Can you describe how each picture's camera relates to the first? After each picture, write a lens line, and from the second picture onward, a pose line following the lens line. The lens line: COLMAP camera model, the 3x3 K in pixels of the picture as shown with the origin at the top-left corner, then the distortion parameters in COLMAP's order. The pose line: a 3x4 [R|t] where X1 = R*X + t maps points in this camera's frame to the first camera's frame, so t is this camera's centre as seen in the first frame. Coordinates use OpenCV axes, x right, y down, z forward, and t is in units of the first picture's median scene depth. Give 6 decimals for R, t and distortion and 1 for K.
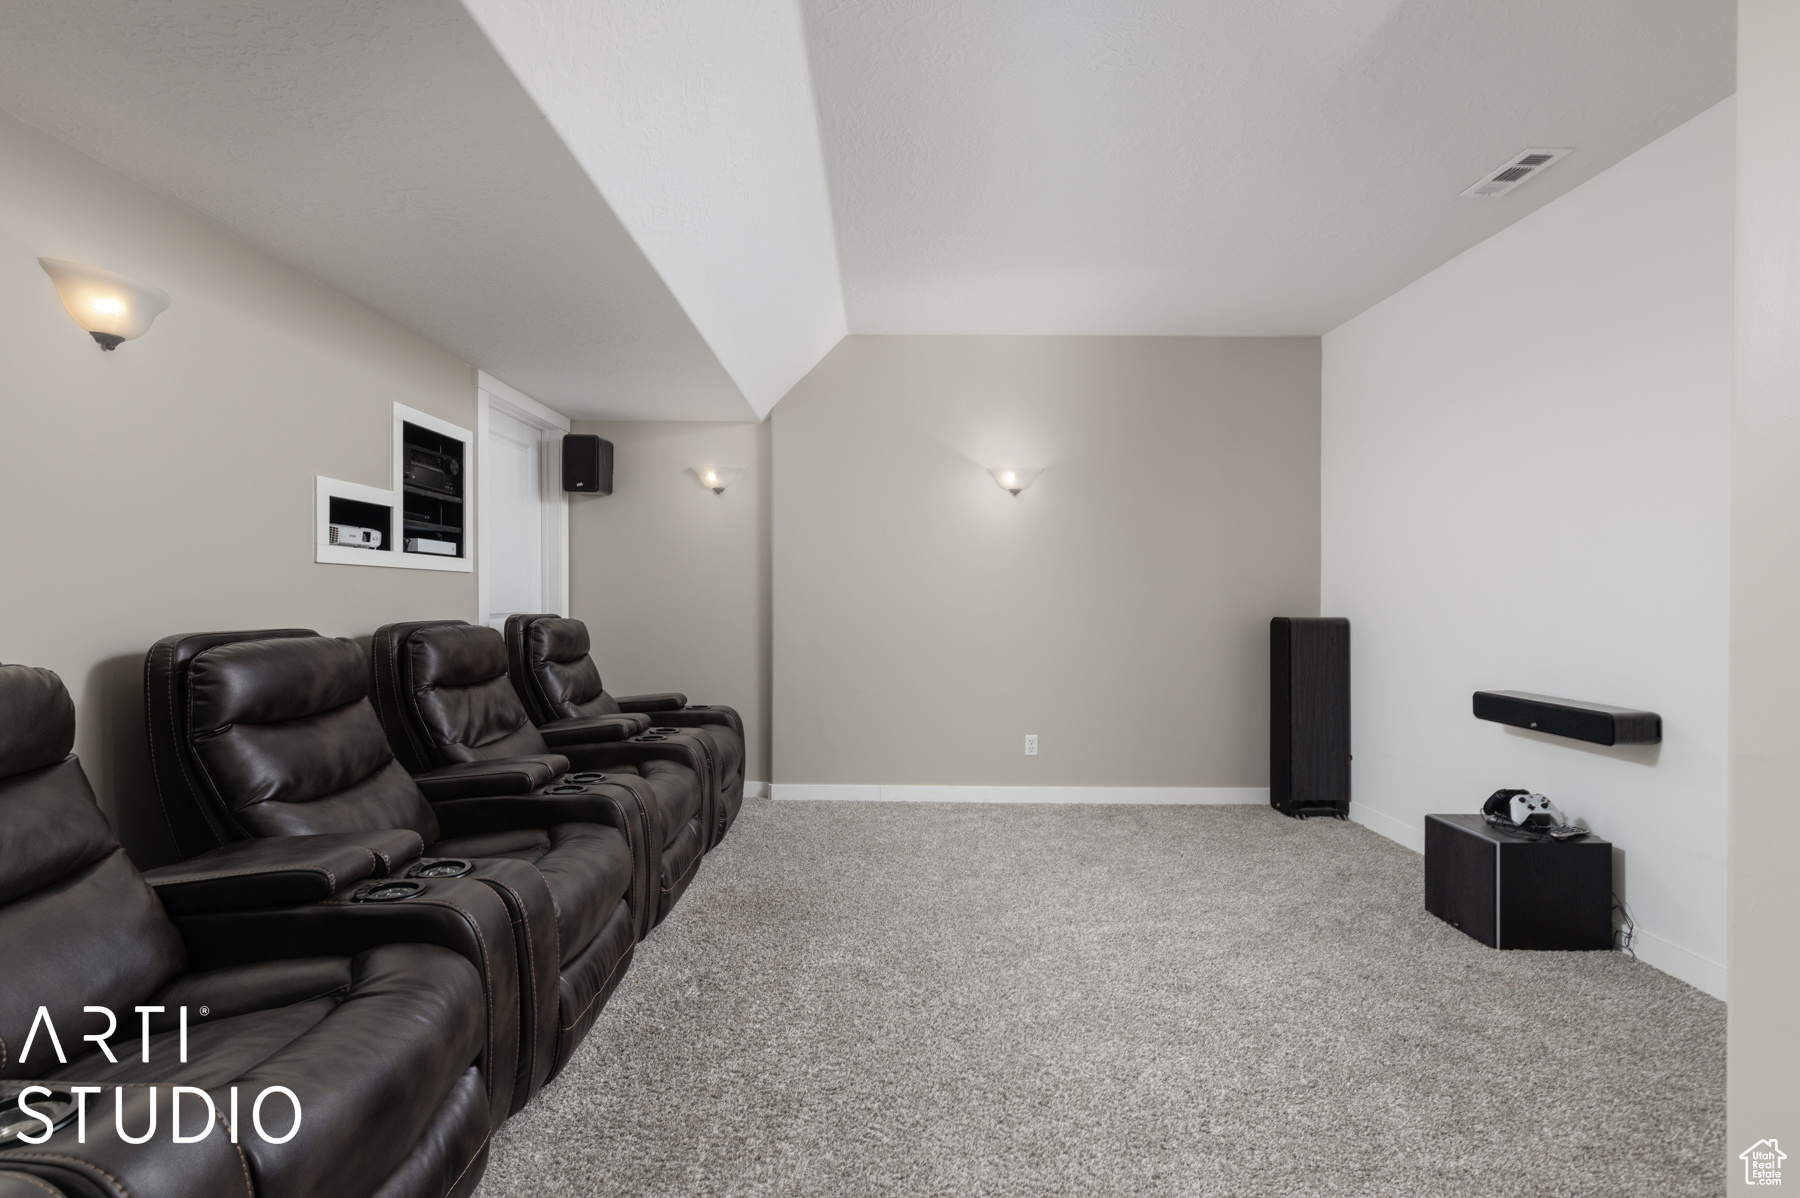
lens RADIAL K [[828.7, 0, 900.7], [0, 828.7, 597.2], [0, 0, 1]] dist [0.001947, 0.001175]
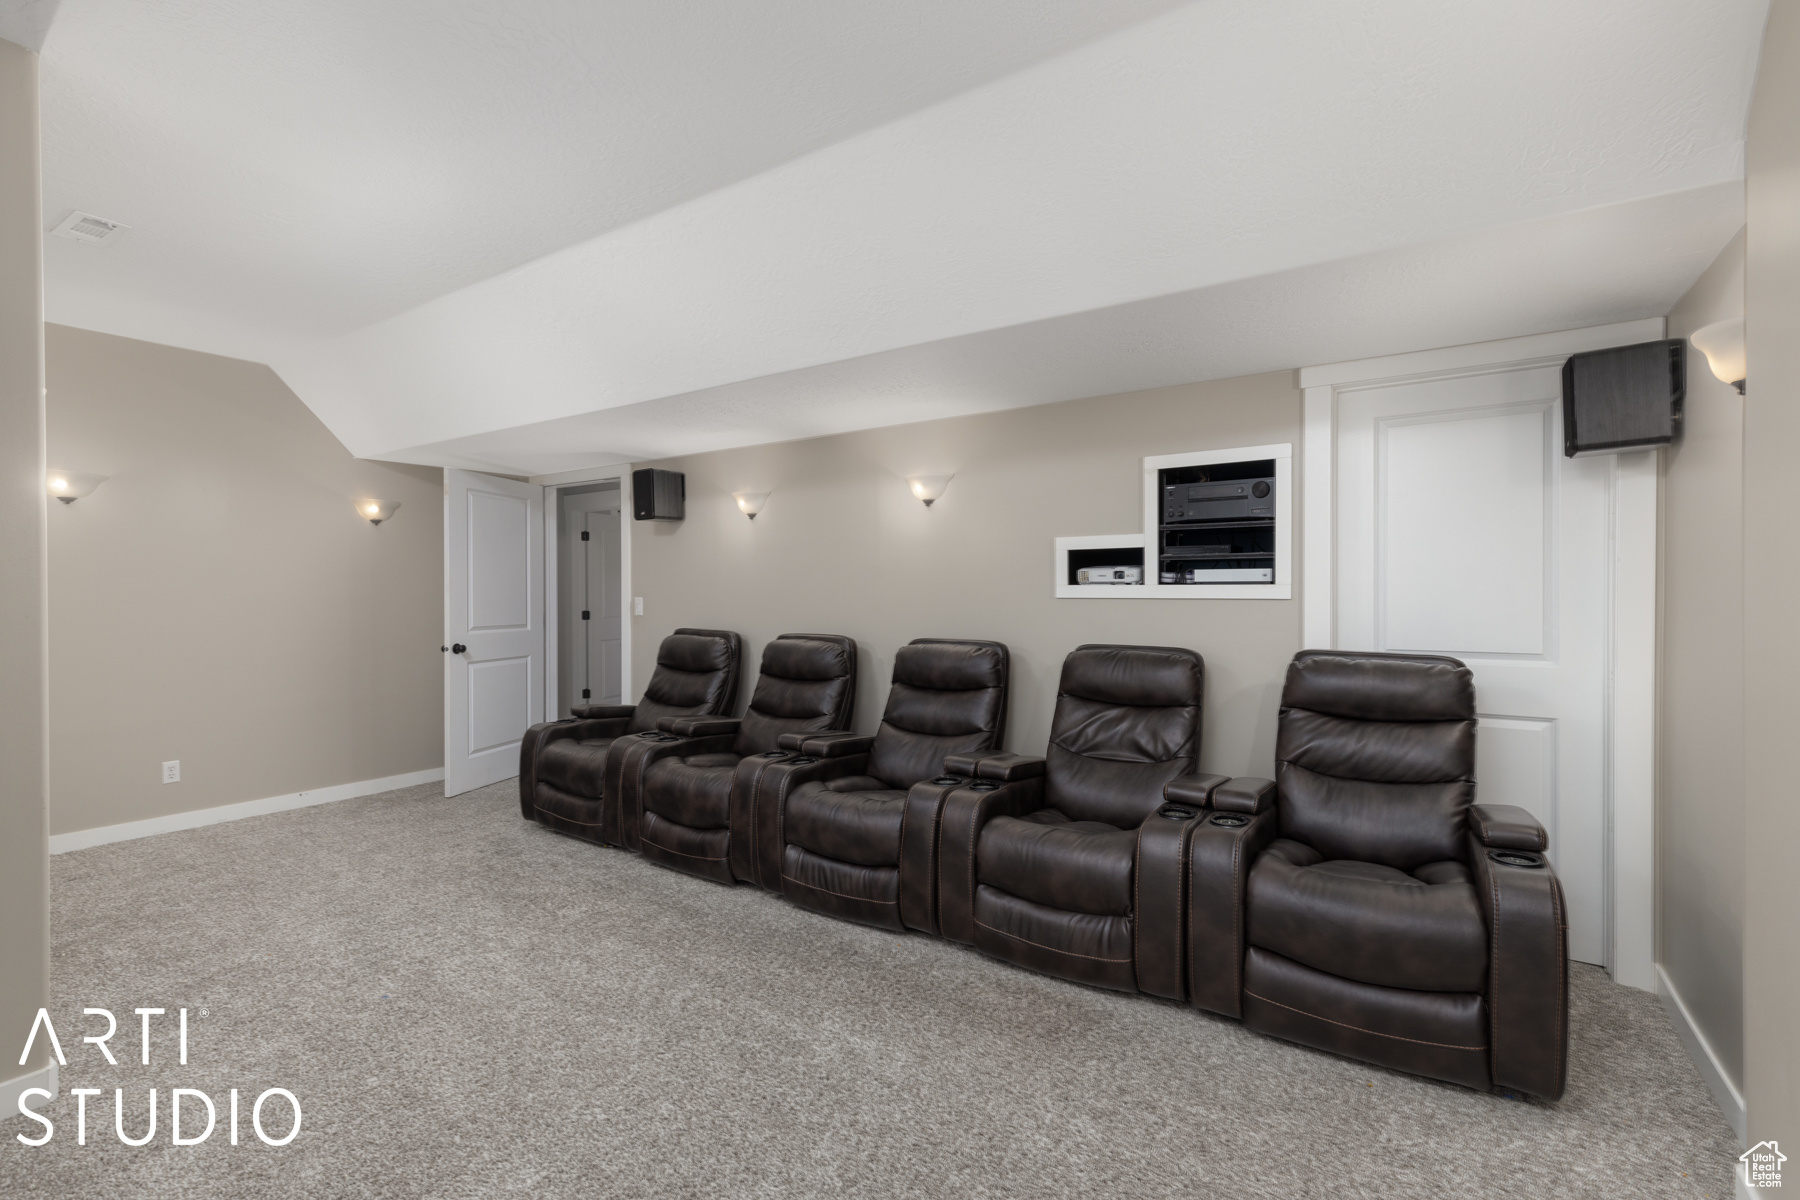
lens RADIAL K [[828.7, 0, 900.8], [0, 828.7, 598.8], [0, 0, 1]] dist [0.001947, 0.001175]
pose [[-0.618086, -0.002264, -0.786107, 0.513659], [-0.005032, 0.999987, 0.001077, -0.034906], [0.786094, 0.004621, -0.618089, 1.439966]]
